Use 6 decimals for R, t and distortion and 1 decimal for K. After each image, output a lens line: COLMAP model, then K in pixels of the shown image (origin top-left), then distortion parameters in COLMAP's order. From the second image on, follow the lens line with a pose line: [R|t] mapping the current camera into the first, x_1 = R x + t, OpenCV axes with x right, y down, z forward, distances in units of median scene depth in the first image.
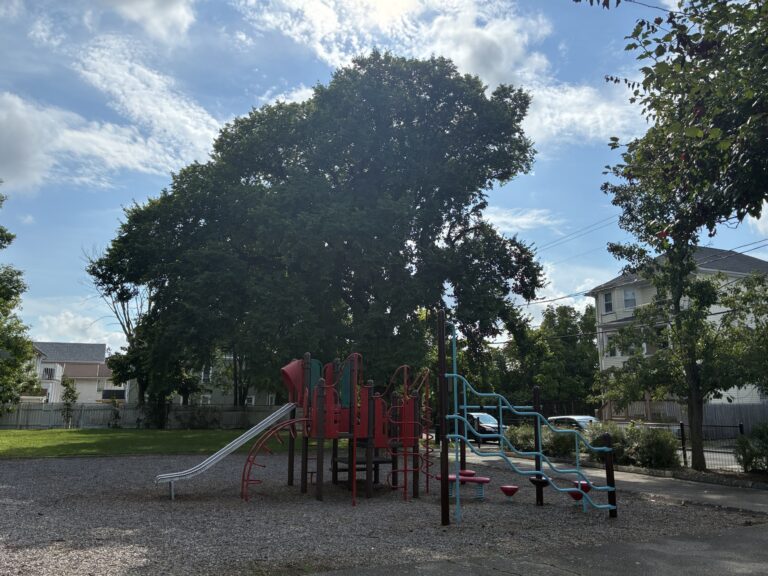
lens RADIAL K [[586.5, 0, 384.0], [0, 586.5, 288.0], [0, 0, 1]] dist [0.017145, 0.000961]
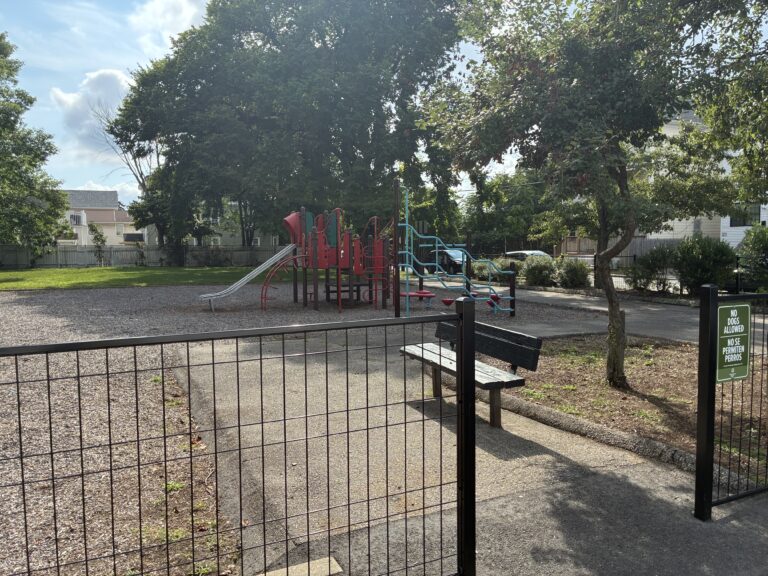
lens RADIAL K [[586.5, 0, 384.0], [0, 586.5, 288.0], [0, 0, 1]] dist [0.017145, 0.000961]
pose [[0.999903, -0.013923, -0.000597, 0.028399], [0.013570, 0.962946, 0.269351, -0.037613], [-0.003176, -0.269333, 0.963042, -0.181636]]
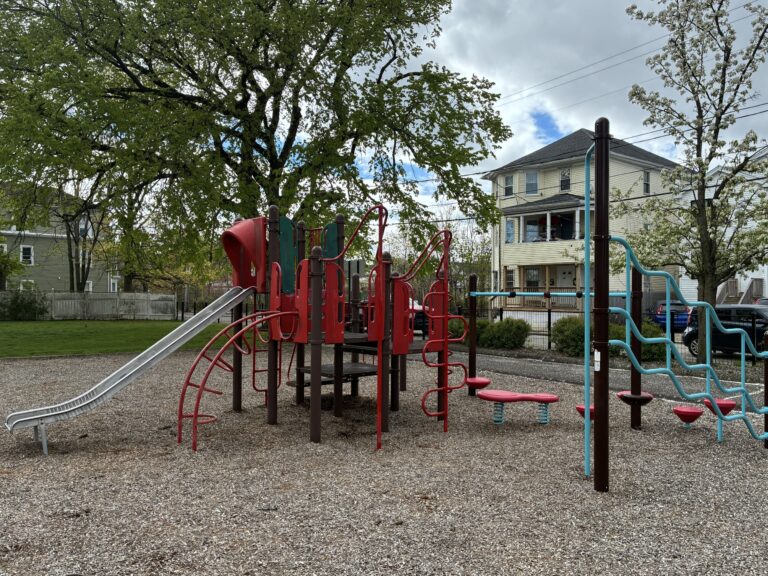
lens RADIAL K [[599.4, 0, 384.0], [0, 599.4, 288.0], [0, 0, 1]] dist [0.006590, -0.001055]
pose [[0.961148, 0.006038, 0.275966, -0.105072], [-0.055712, 0.983429, 0.172520, 0.046379], [-0.270352, -0.181192, 0.945558, 0.204910]]
